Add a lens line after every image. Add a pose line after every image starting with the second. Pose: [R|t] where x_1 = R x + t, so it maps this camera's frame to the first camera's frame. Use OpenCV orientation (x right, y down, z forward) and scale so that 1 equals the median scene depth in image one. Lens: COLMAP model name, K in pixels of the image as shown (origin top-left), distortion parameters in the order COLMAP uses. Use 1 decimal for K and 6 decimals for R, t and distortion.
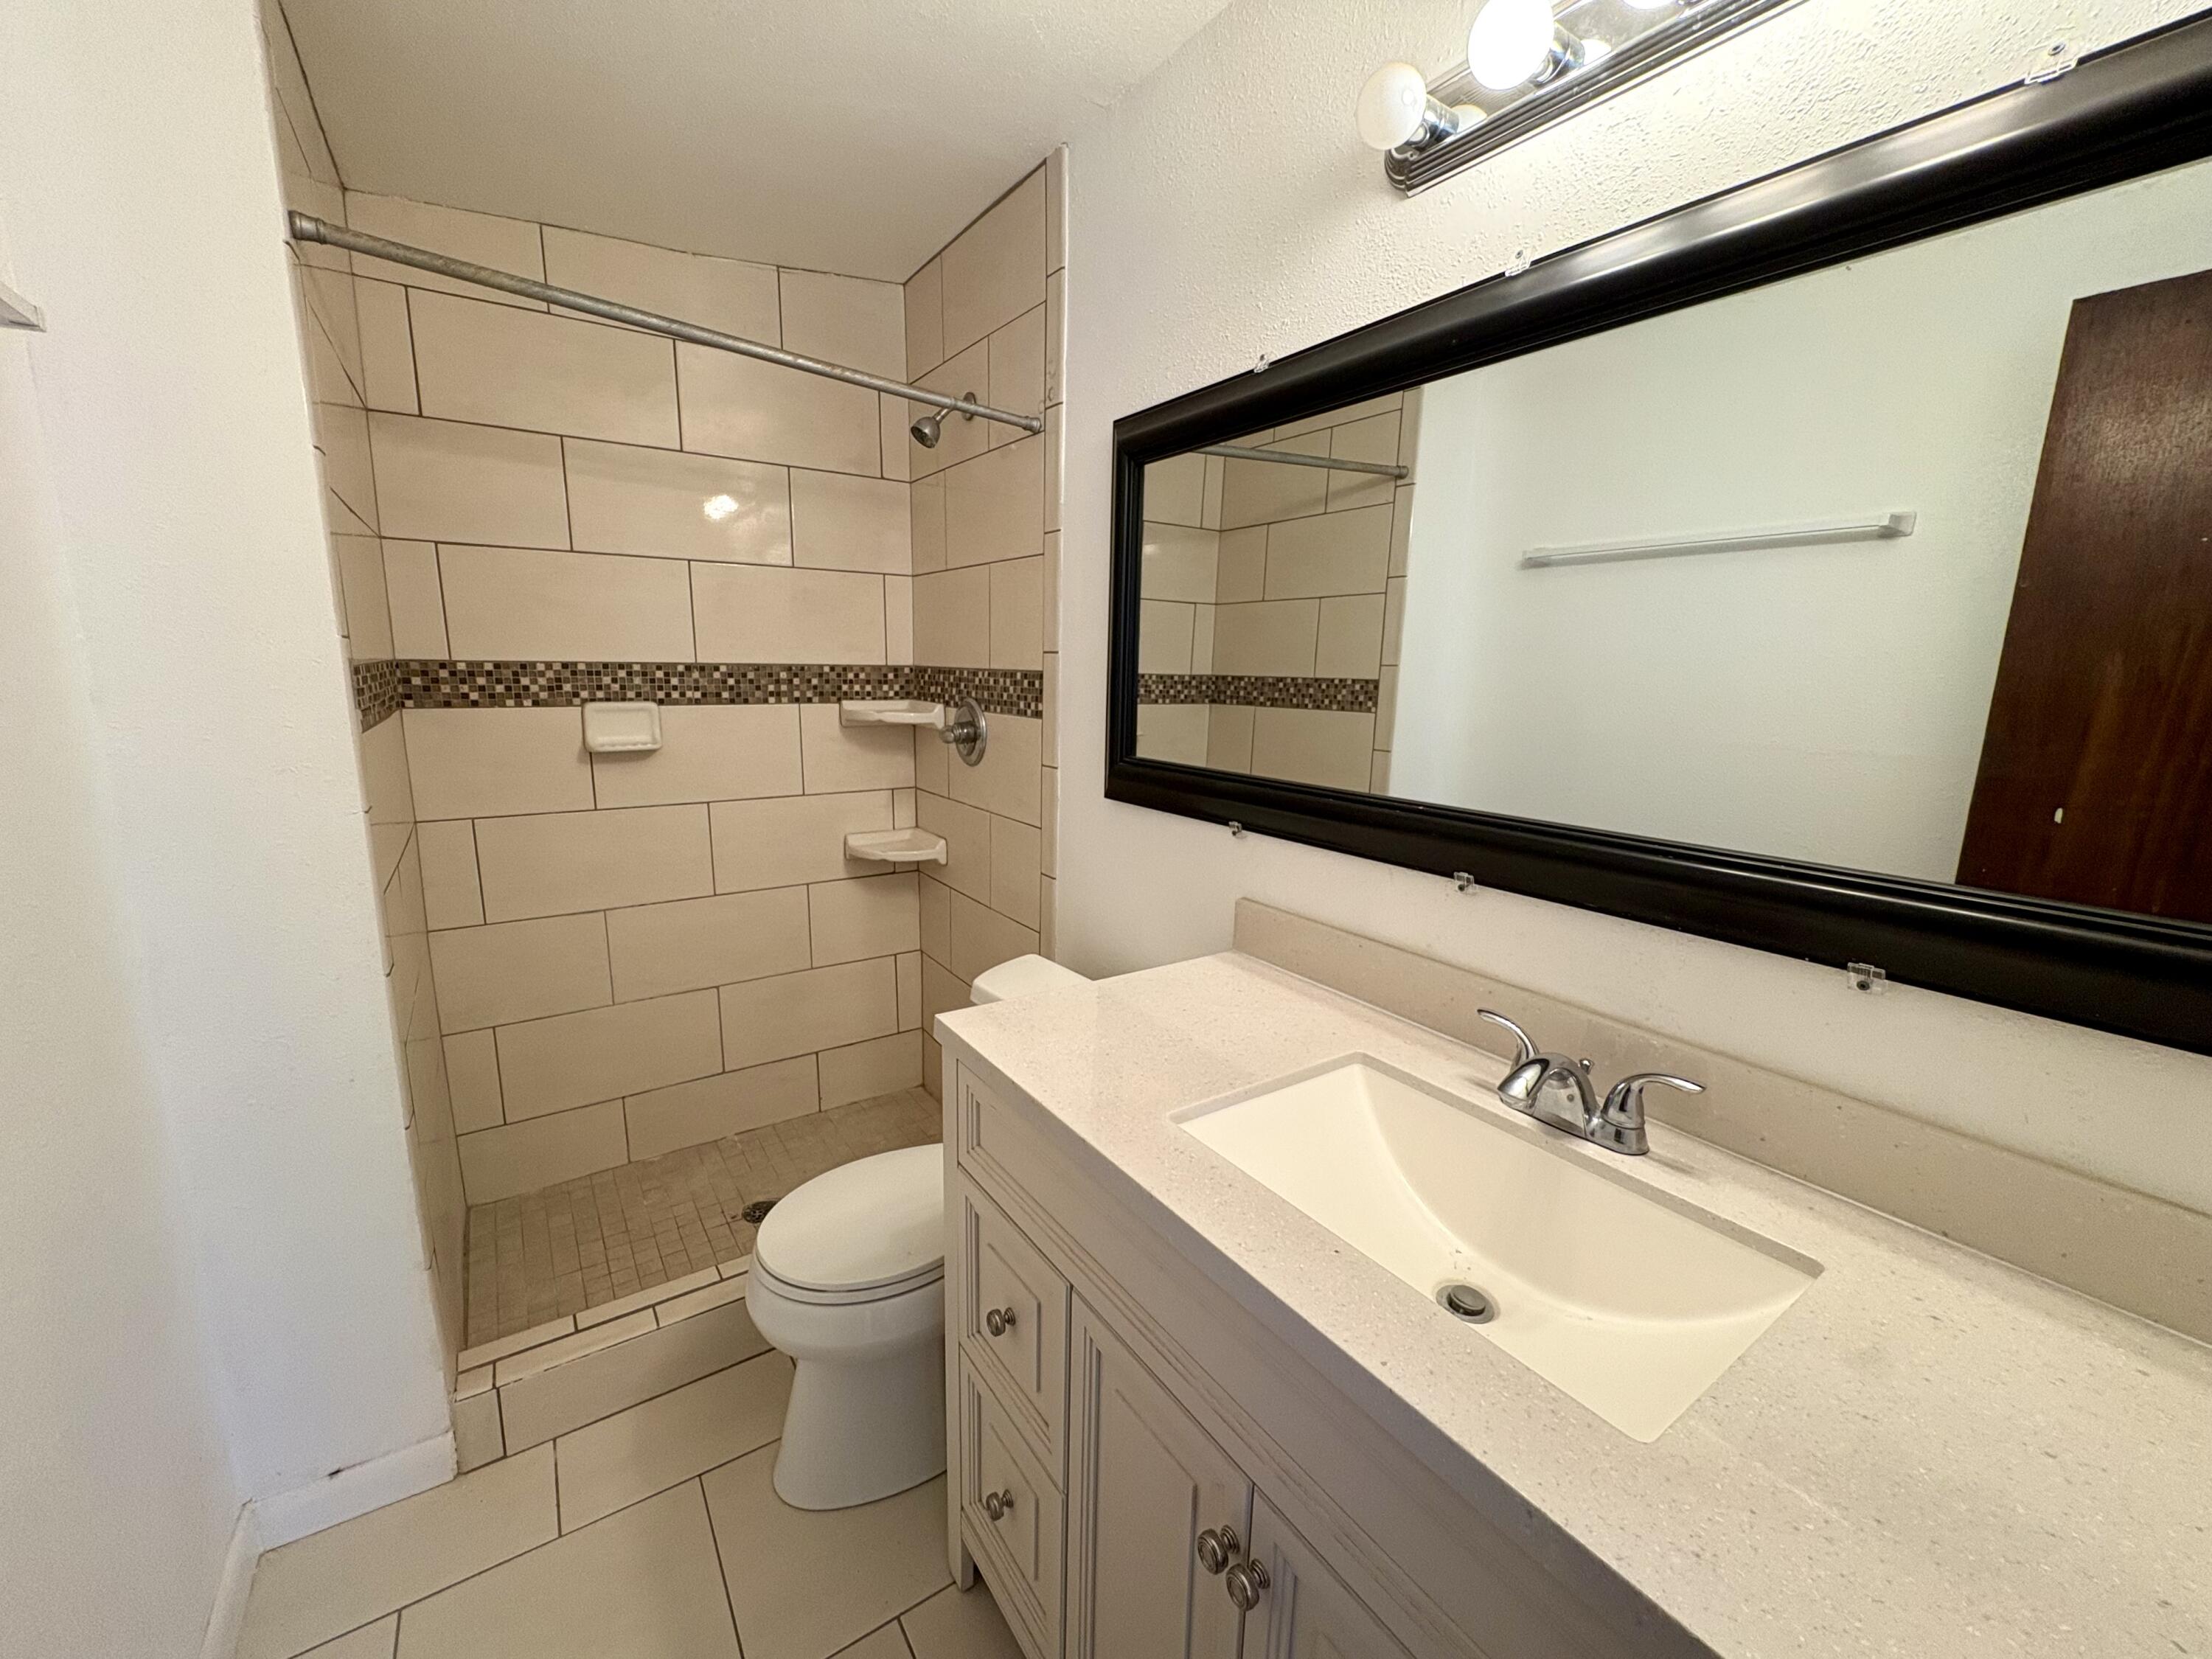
lens RADIAL K [[884.3, 0, 1113.8], [0, 884.3, 842.0], [0, 0, 1]] dist [0.000319, 0.000558]
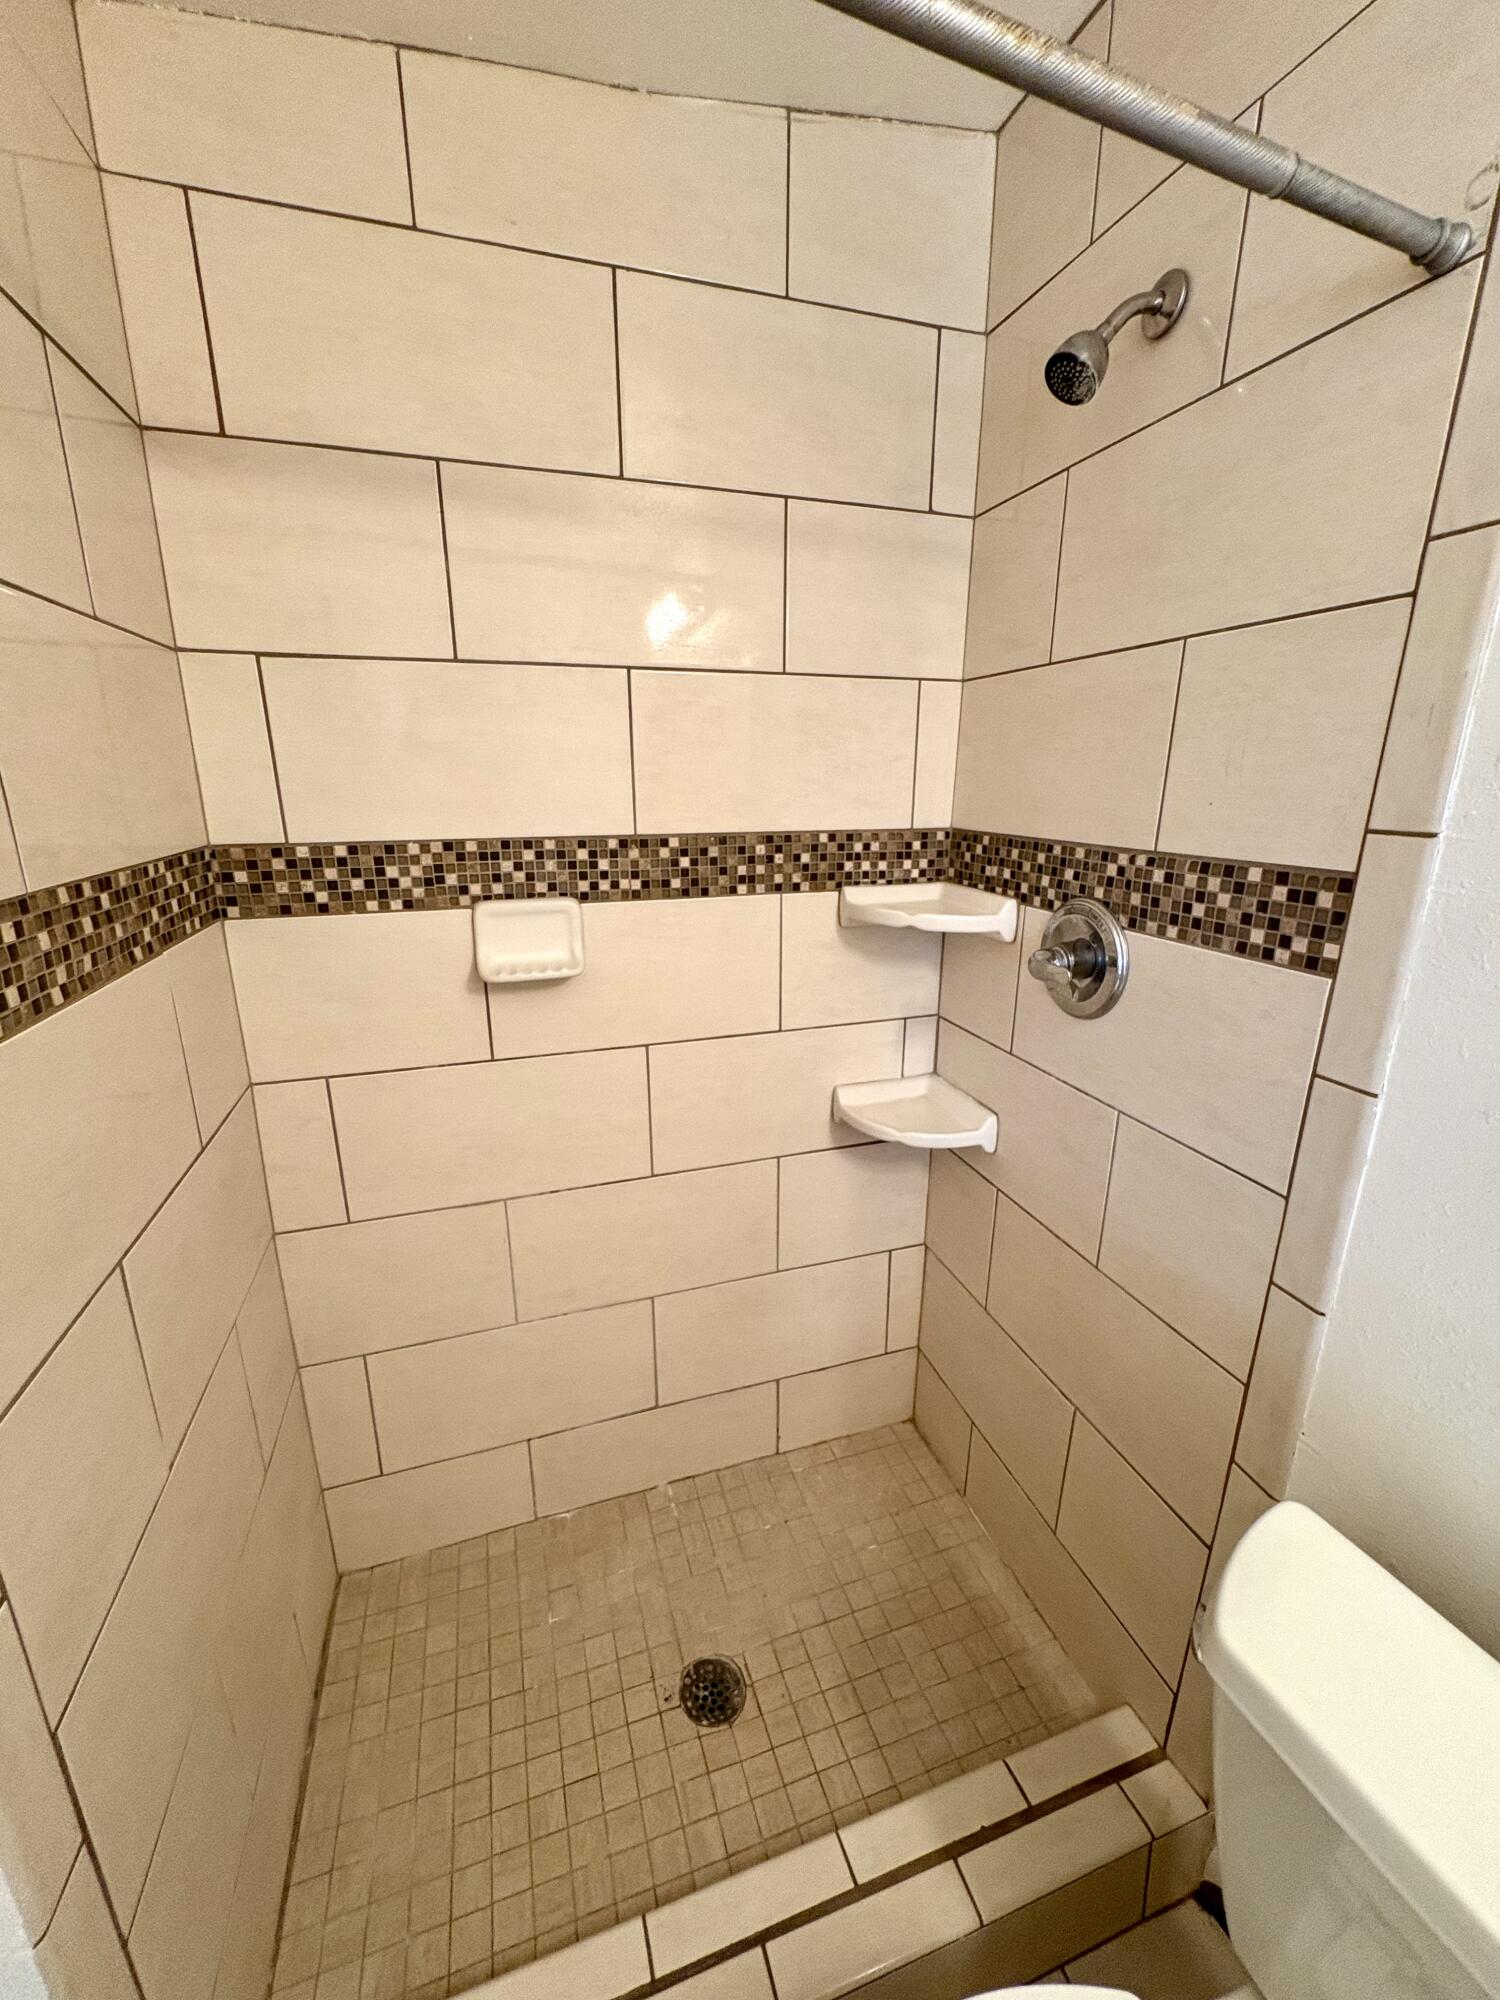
lens RADIAL K [[799.5, 0, 760.3], [0, 799.5, 1012.3], [0, 0, 1]] dist [0.000319, 0.000558]
pose [[0.960176, 0.060974, -0.272662, -0.230178], [-0.038085, 0.995351, 0.088469, -0.135183], [0.276789, -0.074562, 0.958034, 0.483182]]
